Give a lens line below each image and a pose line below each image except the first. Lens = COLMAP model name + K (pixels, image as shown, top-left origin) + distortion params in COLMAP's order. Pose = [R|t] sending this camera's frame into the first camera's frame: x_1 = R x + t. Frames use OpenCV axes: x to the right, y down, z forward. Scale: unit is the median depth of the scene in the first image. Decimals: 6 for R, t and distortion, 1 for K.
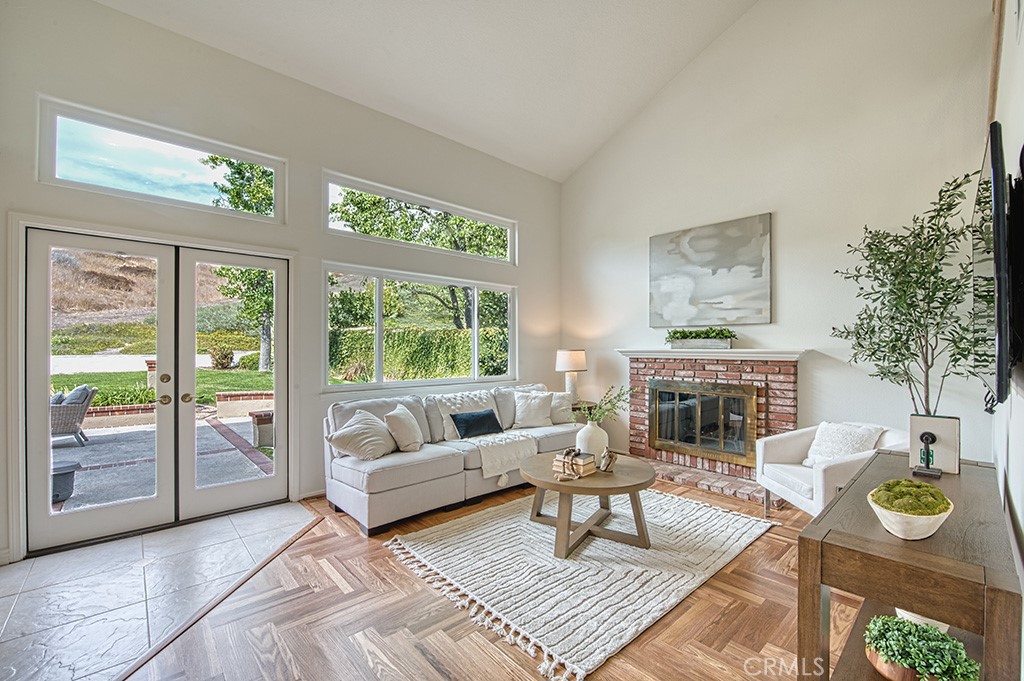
lens RADIAL K [[423.9, 0, 513.0], [0, 423.9, 347.8], [0, 0, 1]] dist [-0.001073, -0.000051]
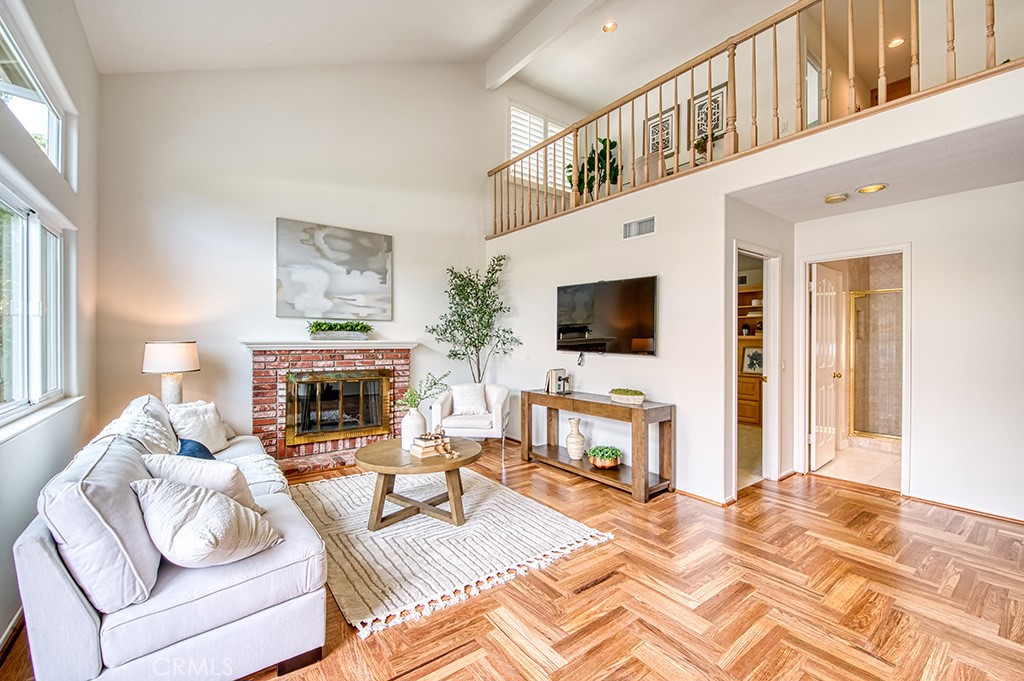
lens RADIAL K [[426.3, 0, 512.0], [0, 426.3, 340.5], [0, 0, 1]] dist [0.000589, -0.000016]
pose [[0.093592, -0.000662, 0.995610, -0.620480], [-0.003655, 0.999993, 0.001008, 0.000598], [-0.995604, -0.003733, 0.093589, 0.467183]]
